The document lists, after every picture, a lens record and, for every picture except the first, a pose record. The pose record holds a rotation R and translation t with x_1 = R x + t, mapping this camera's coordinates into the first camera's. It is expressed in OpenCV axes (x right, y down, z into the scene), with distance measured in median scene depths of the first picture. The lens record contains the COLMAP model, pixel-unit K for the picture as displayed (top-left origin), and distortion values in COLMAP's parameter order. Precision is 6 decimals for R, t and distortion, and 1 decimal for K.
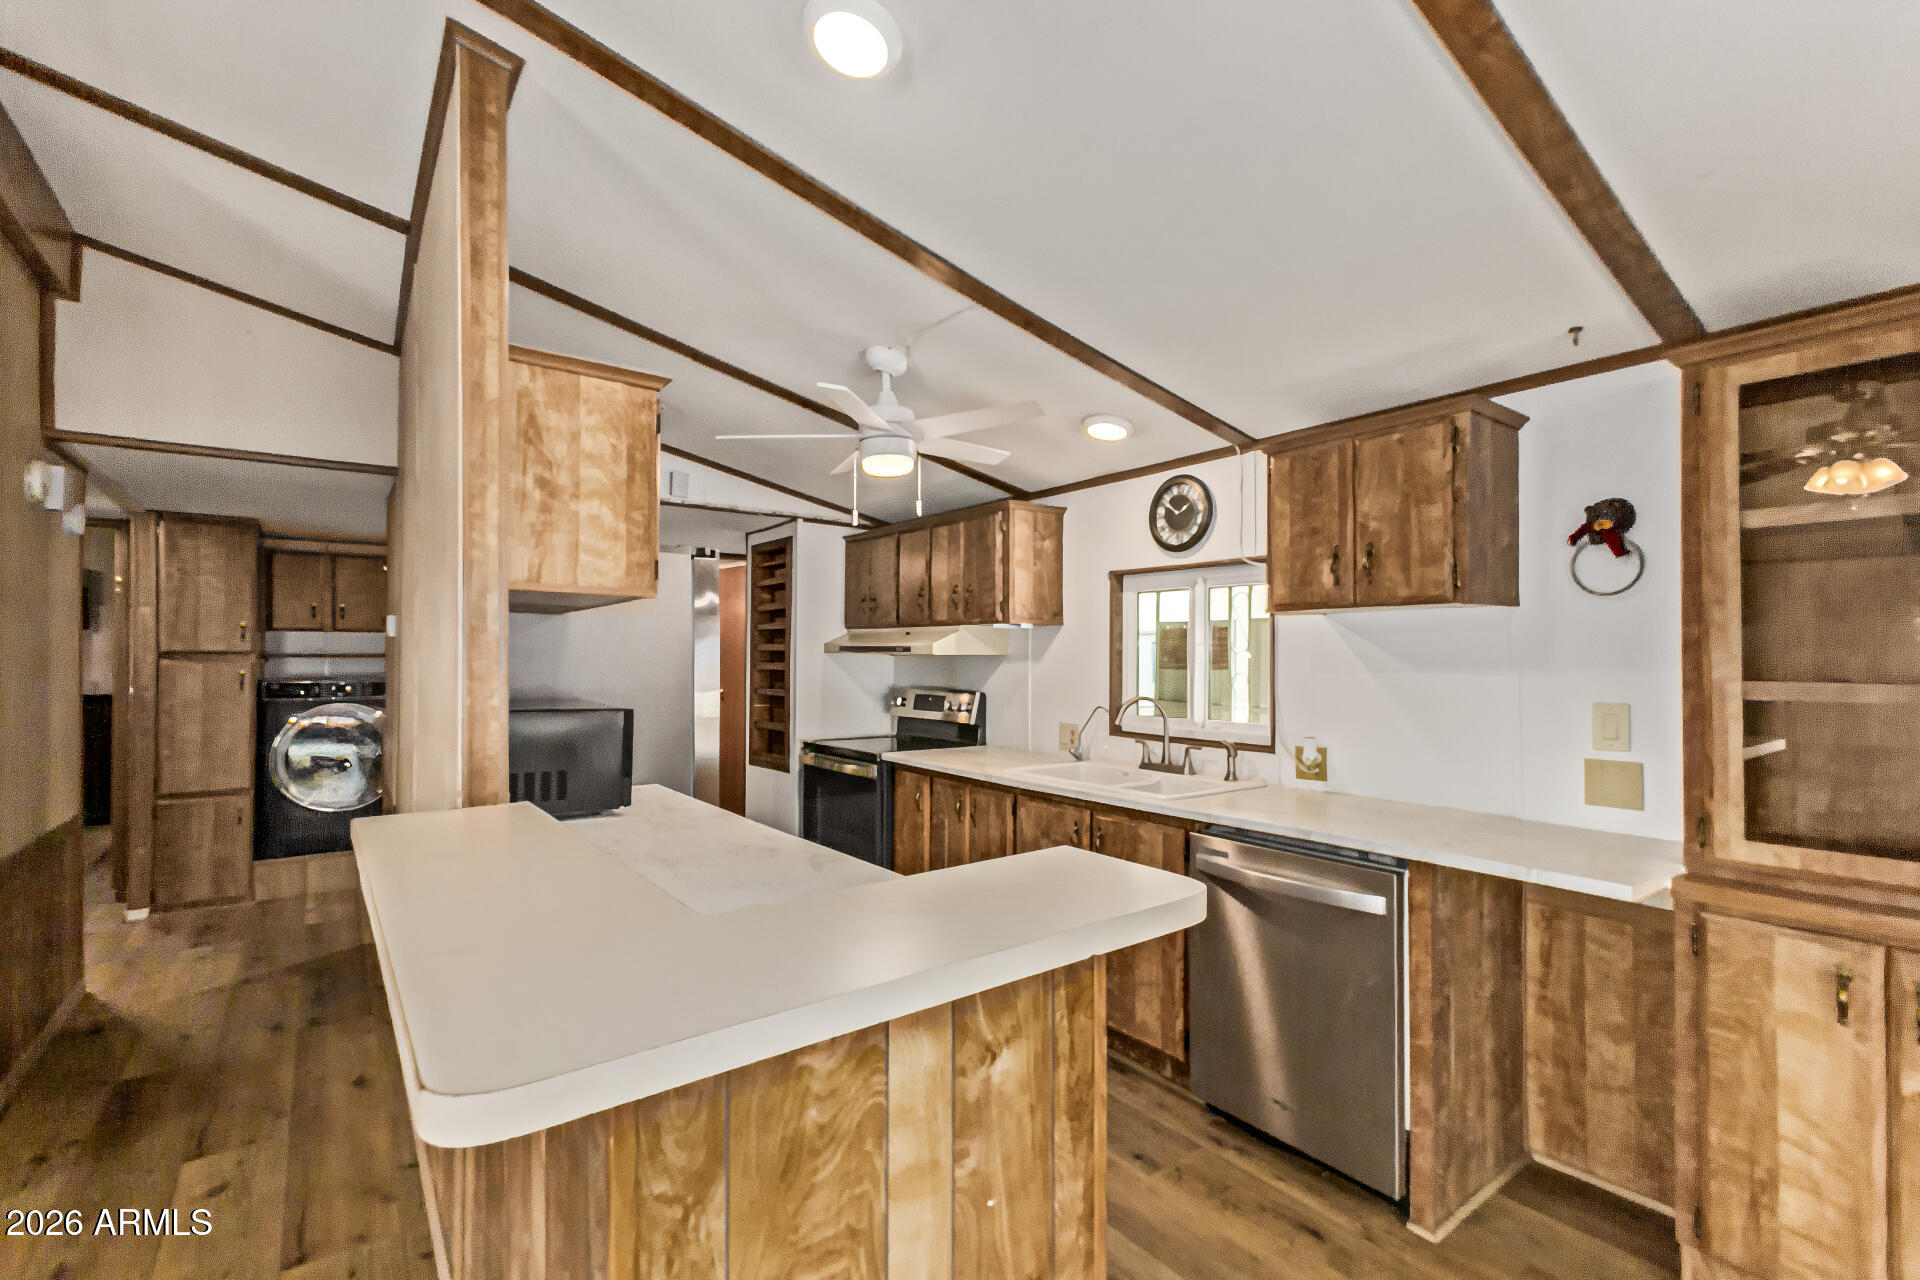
lens RADIAL K [[839.5, 0, 959.2], [0, 839.5, 649.4], [0, 0, 1]] dist [0.018225, -0.004629]
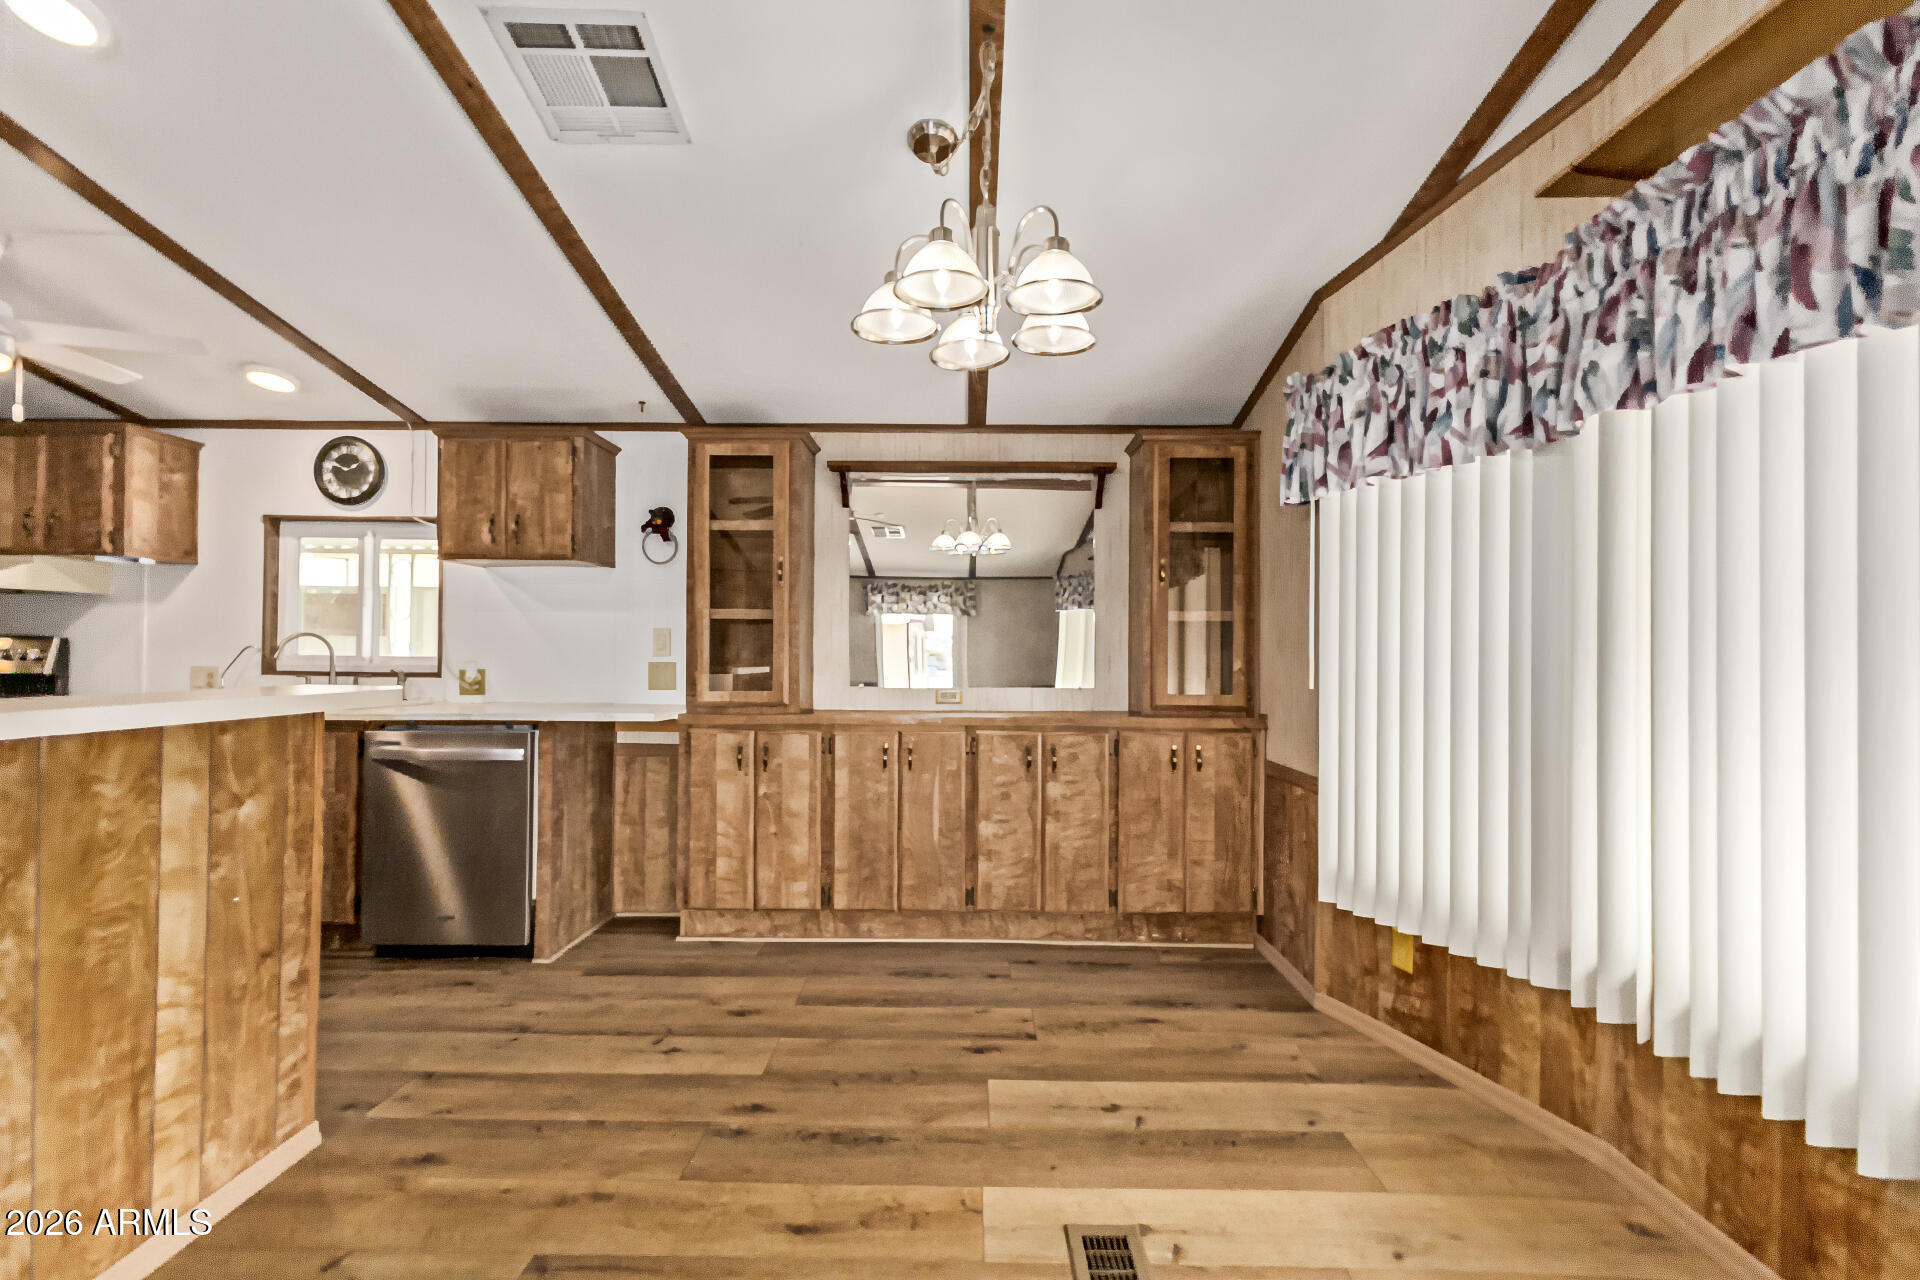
lens RADIAL K [[839.5, 0, 959.2], [0, 839.5, 649.4], [0, 0, 1]] dist [0.018225, -0.004629]
pose [[0.610013, 0.007956, 0.792352, -0.190818], [-0.012456, 0.999922, -0.000451, 0.095506], [-0.792294, -0.009594, 0.610065, -0.476018]]
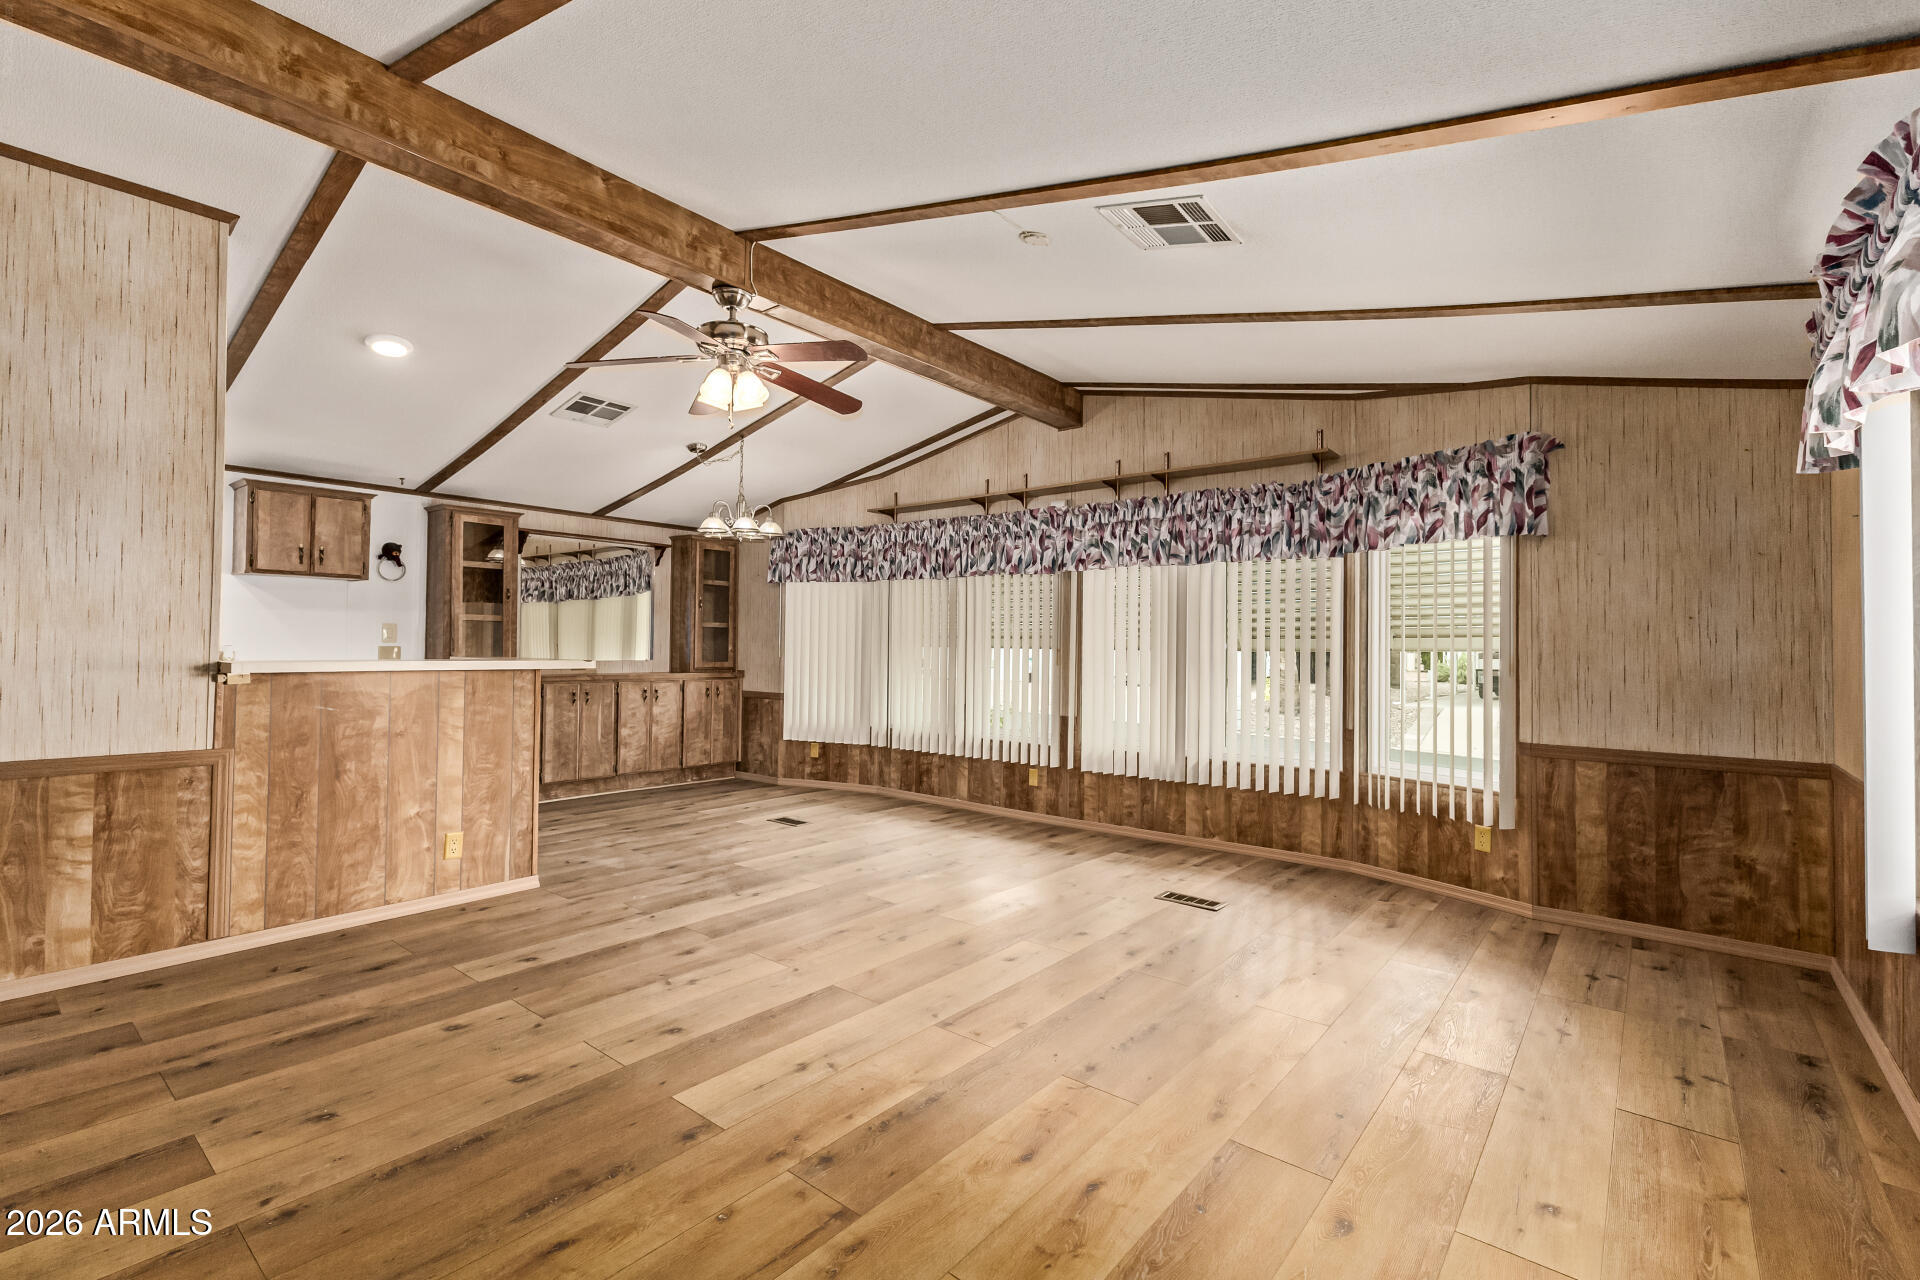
lens RADIAL K [[839.5, 0, 959.2], [0, 839.5, 649.4], [0, 0, 1]] dist [0.018225, -0.004629]
pose [[-0.236741, -0.005668, 0.971556, -2.011734], [-0.018579, 0.999827, 0.001305, 0.102103], [-0.971395, -0.017741, -0.236805, -0.052640]]
